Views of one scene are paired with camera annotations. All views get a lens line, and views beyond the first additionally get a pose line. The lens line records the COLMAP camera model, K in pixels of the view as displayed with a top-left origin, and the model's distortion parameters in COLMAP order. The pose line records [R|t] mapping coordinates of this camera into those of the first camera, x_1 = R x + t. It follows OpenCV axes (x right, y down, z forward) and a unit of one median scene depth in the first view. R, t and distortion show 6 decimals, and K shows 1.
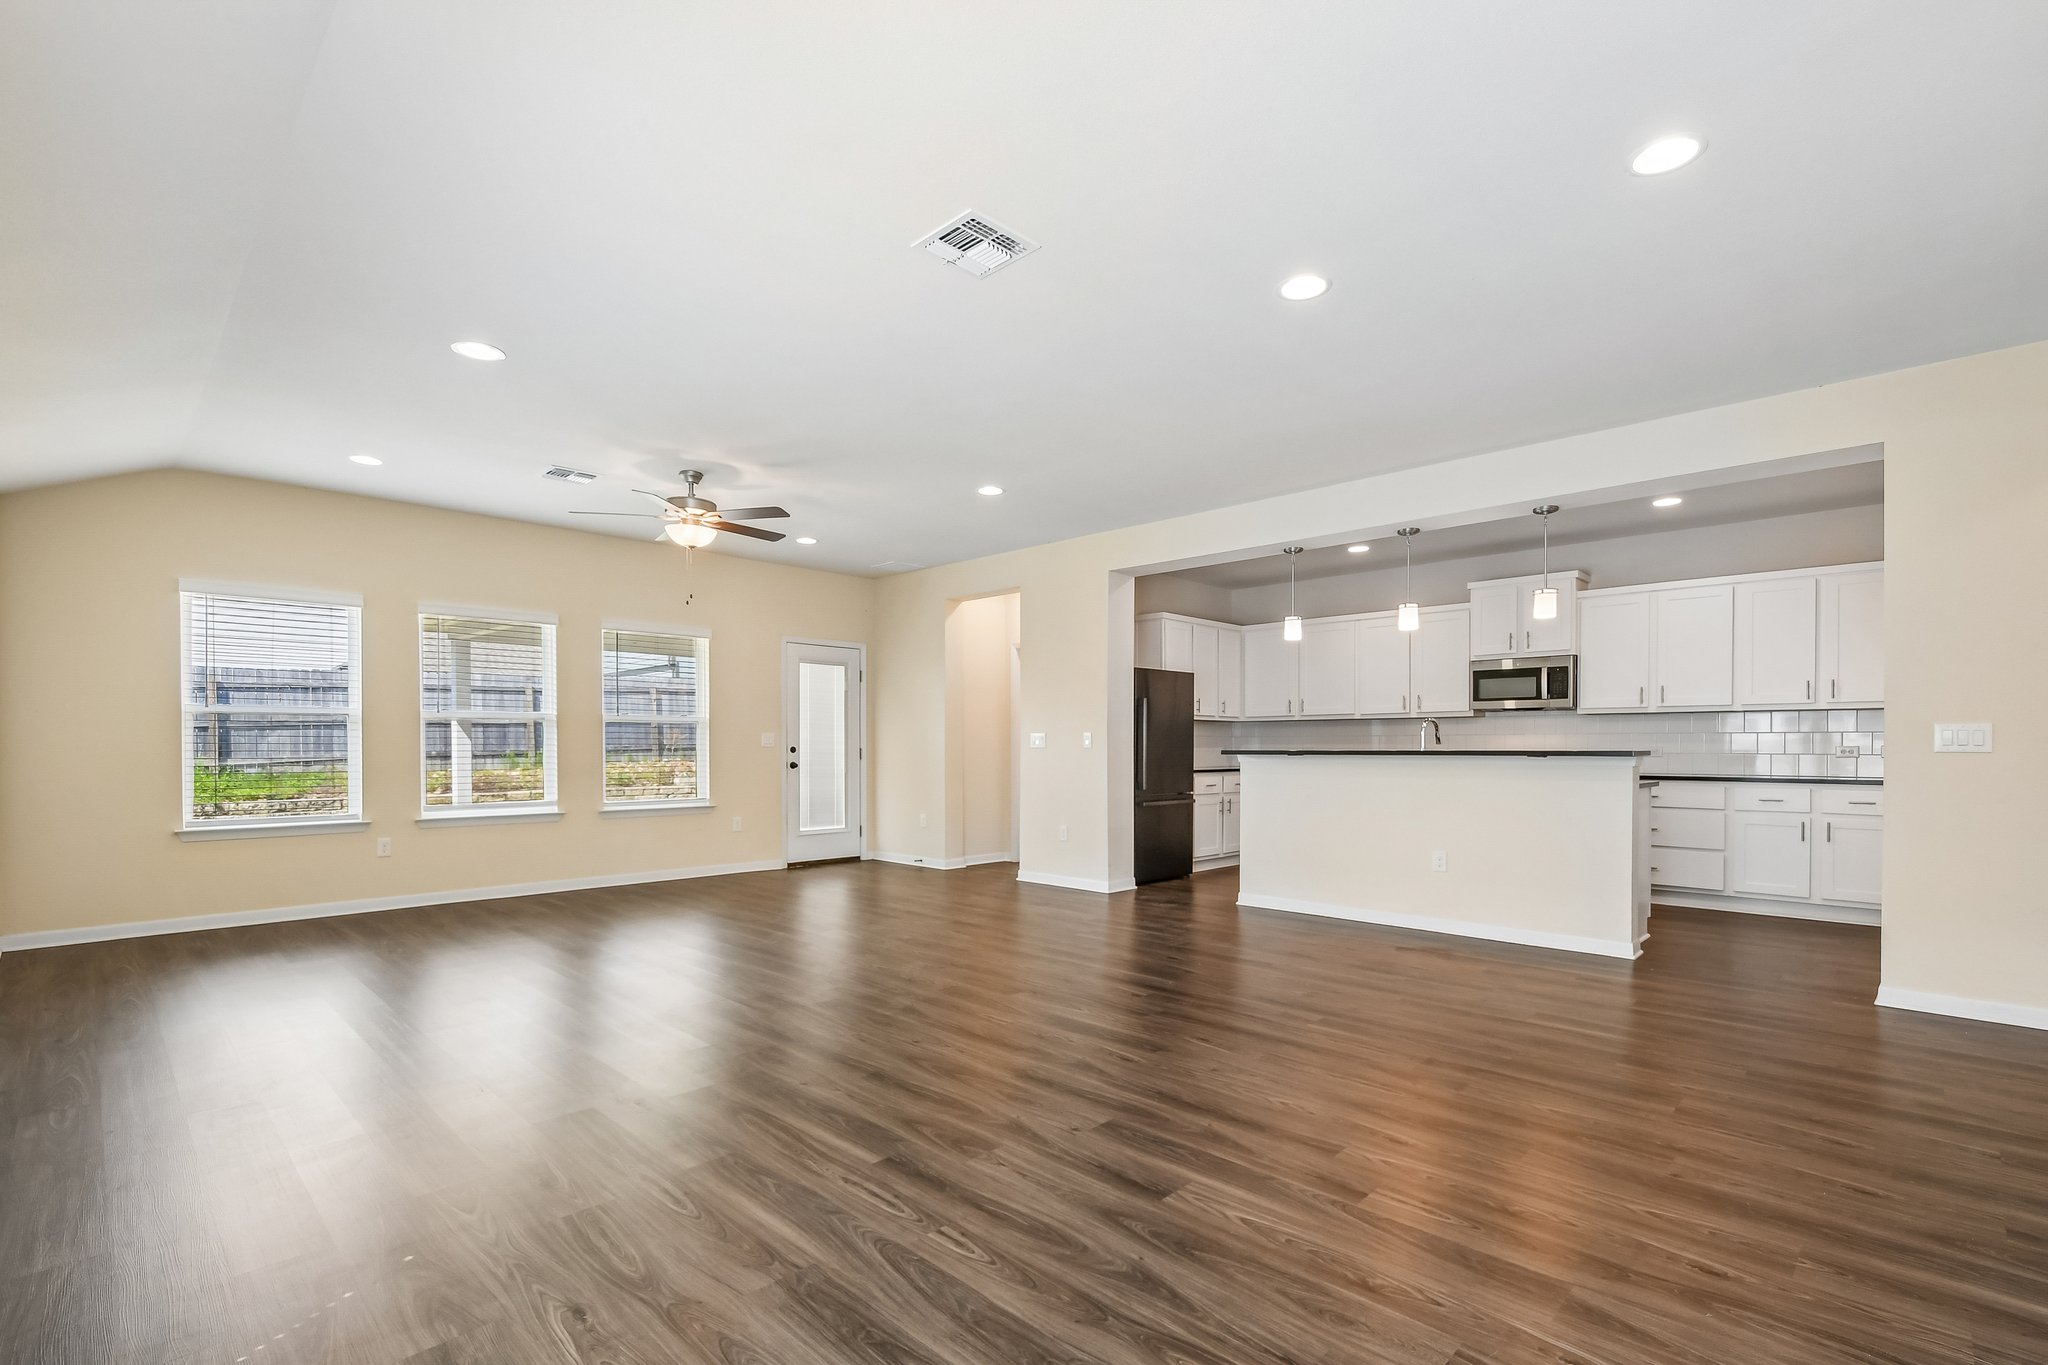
lens RADIAL K [[898.9, 0, 1025.2], [0, 898.9, 760.0], [0, 0, 1]] dist [-0.025675, -0.000793]
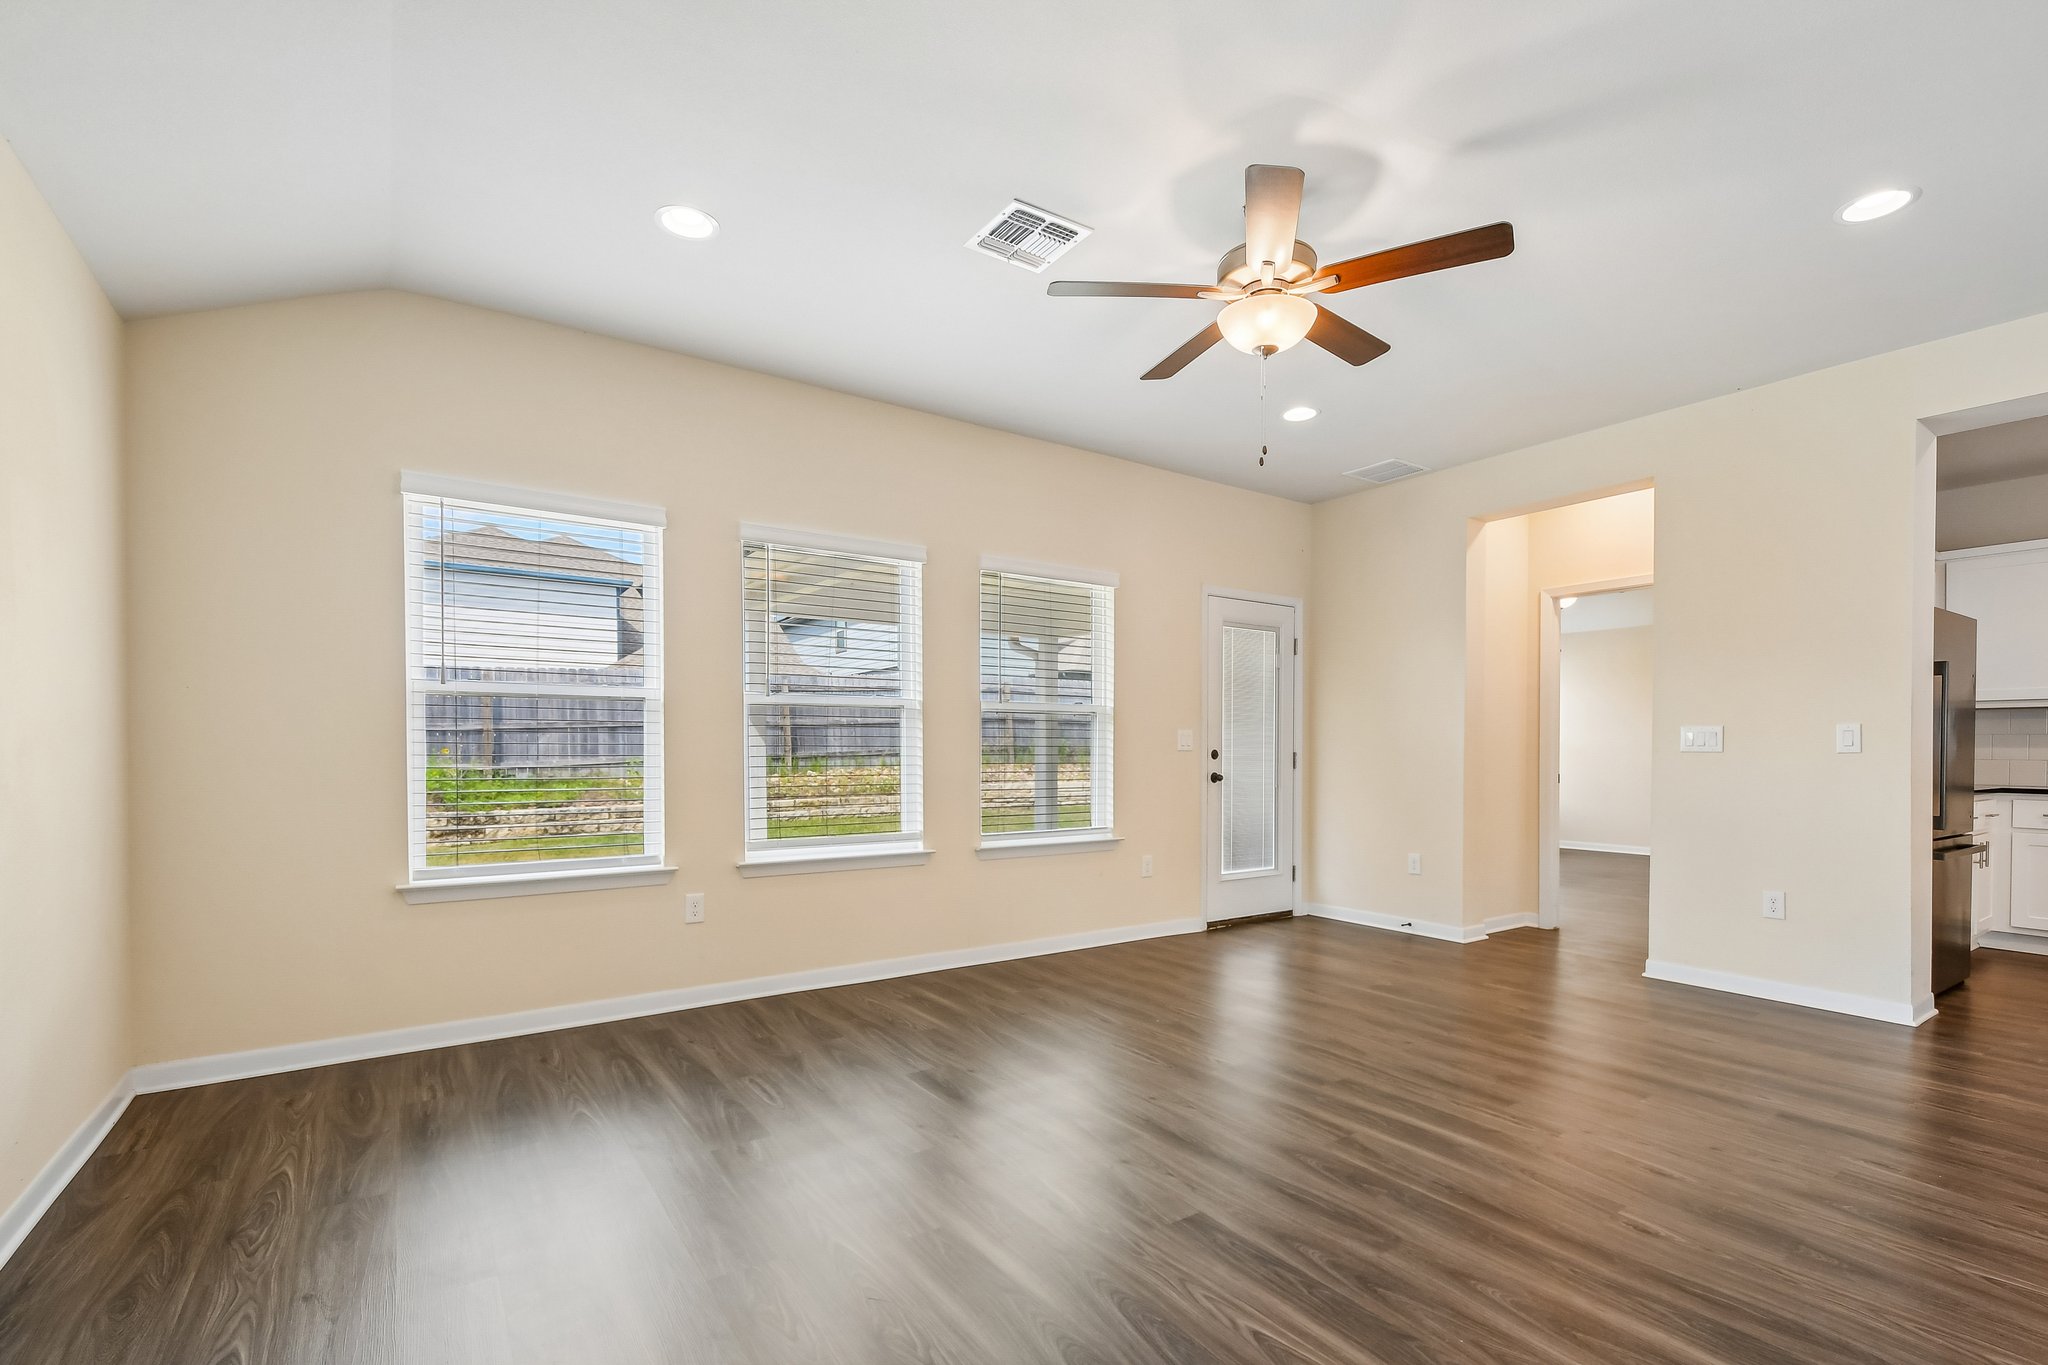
lens RADIAL K [[910.3, 0, 1011.3], [0, 910.3, 752.5], [0, 0, 1]] dist [-0.002149, -0.000462]
pose [[0.973304, -0.000225, -0.229519, -0.250446], [-0.002592, 0.999925, -0.011969, -0.004401], [0.229504, 0.012244, 0.973231, 0.295302]]
